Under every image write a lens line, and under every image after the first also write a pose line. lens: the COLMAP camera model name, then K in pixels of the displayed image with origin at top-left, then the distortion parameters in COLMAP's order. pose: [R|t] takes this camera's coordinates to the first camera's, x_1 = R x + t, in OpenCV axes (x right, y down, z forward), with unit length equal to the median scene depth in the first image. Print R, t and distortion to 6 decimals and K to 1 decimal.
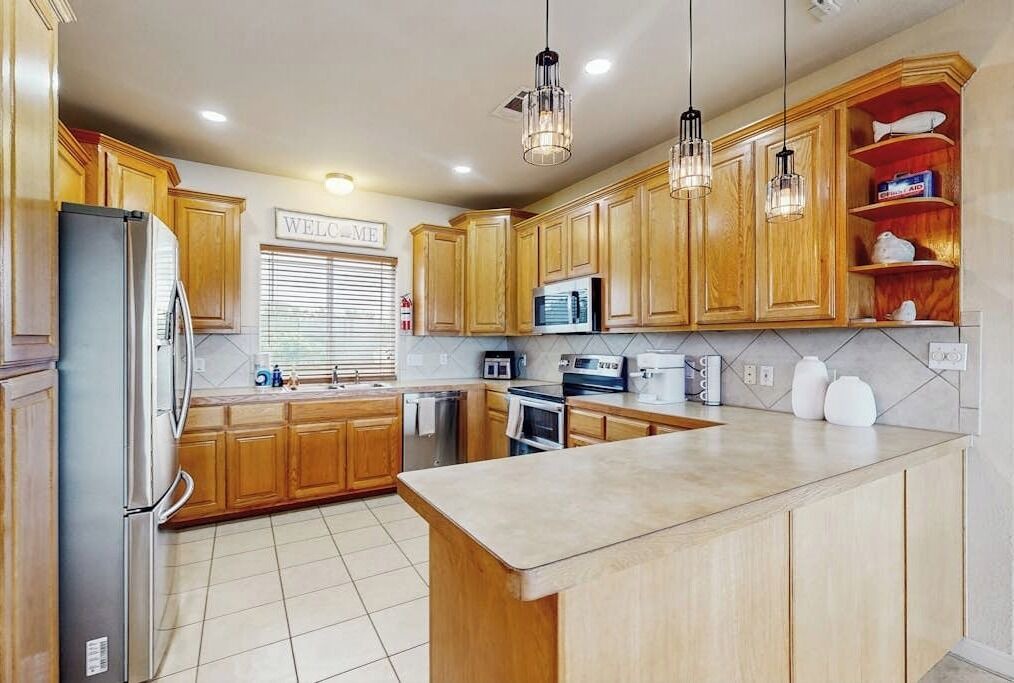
lens RADIAL K [[450.9, 0, 507.0], [0, 450.9, 341.5], [0, 0, 1]] dist [-0.003282, -0.000185]
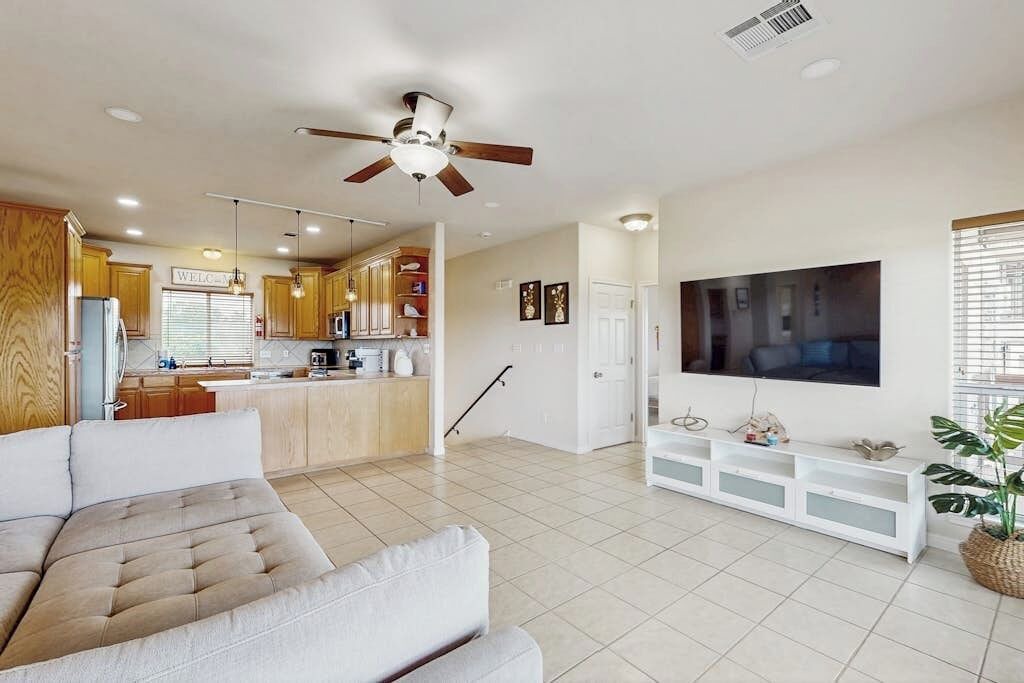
lens RADIAL K [[447.0, 0, 512.0], [0, 447.0, 341.5], [0, 0, 1]] dist [0.002445, 0.000236]
pose [[0.989925, 0.000047, 0.141596, 0.552287], [0.000240, 0.999998, -0.002008, -0.003170], [-0.141595, 0.002022, 0.989923, -0.915700]]
